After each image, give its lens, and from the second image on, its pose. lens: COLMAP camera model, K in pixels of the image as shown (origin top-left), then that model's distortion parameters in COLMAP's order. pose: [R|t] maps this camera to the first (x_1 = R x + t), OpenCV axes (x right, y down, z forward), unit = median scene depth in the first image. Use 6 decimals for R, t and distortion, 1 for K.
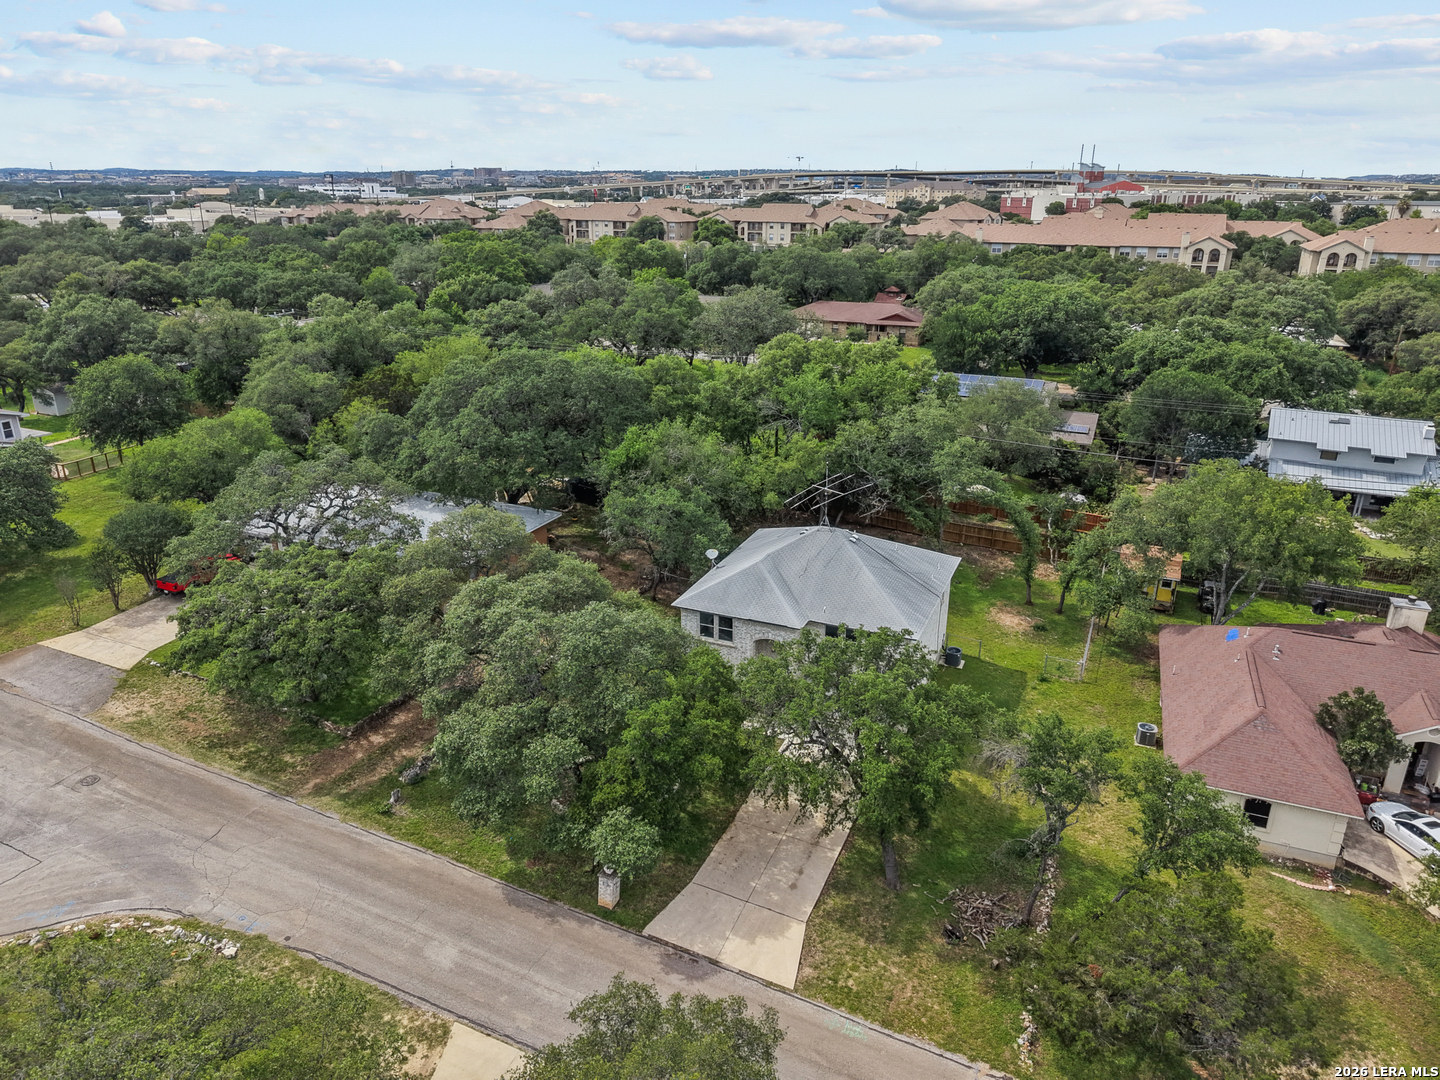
lens RADIAL K [[992.5, 0, 711.6], [0, 992.5, 538.2], [0, 0, 1]] dist [-0.004929, -0.002735]
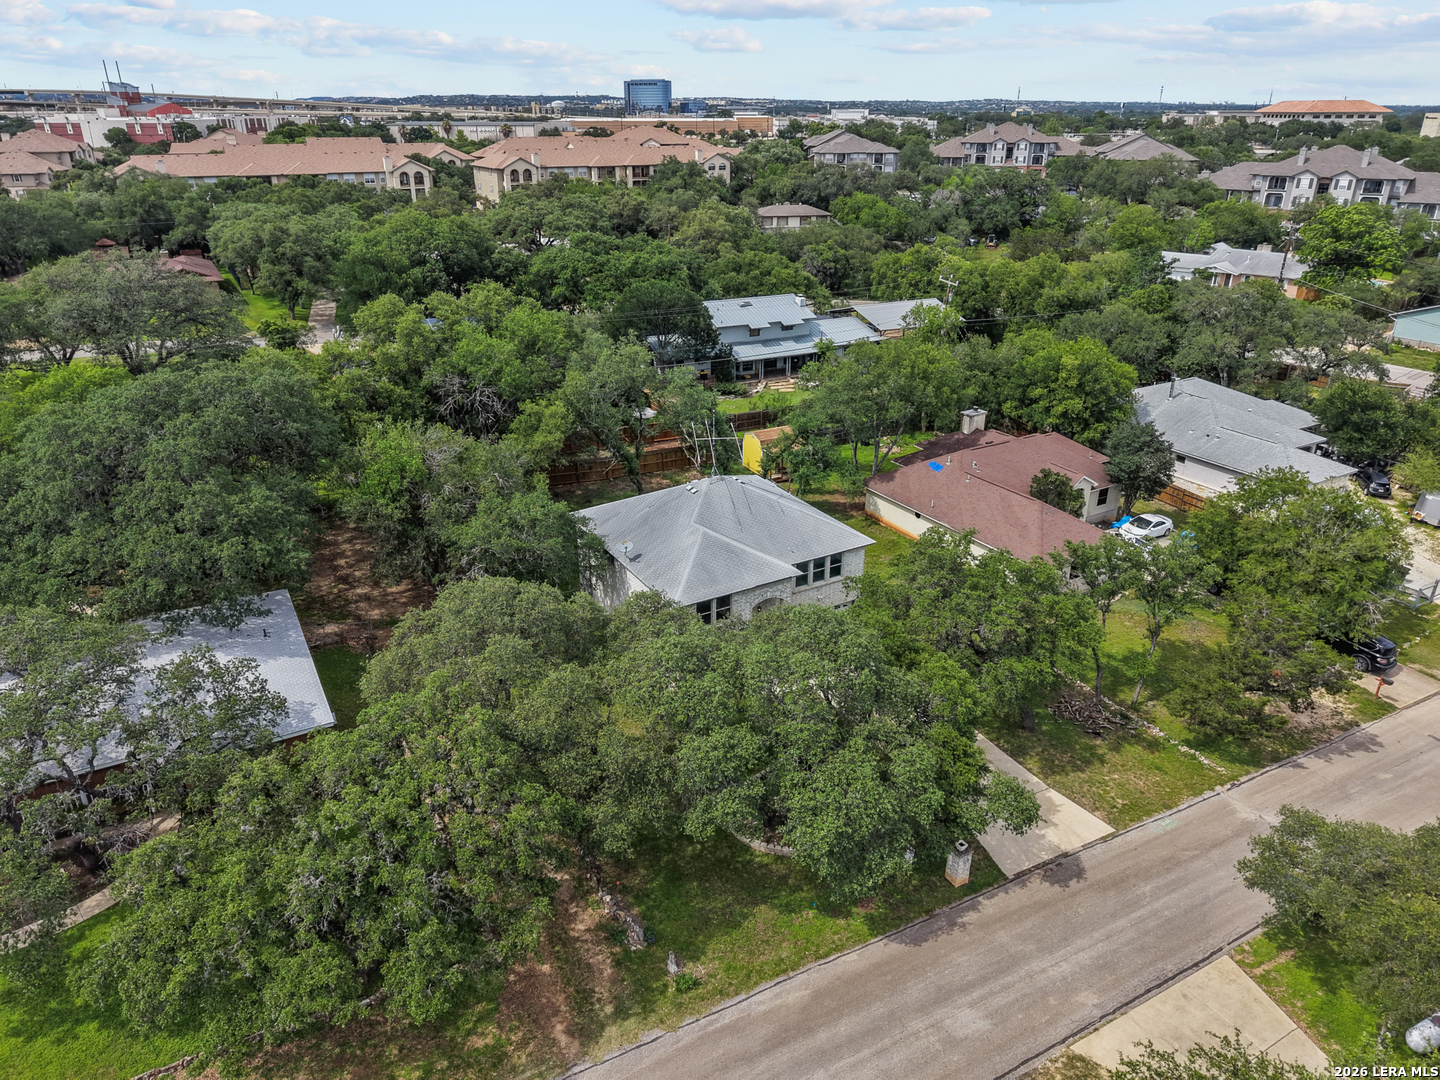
lens RADIAL K [[992.5, 0, 711.6], [0, 992.5, 538.2], [0, 0, 1]] dist [-0.004929, -0.002735]
pose [[0.575413, -0.323397, 0.751209, -0.434742], [0.271125, 0.941990, 0.197852, -0.102010], [-0.771616, 0.089825, 0.629714, 0.277639]]
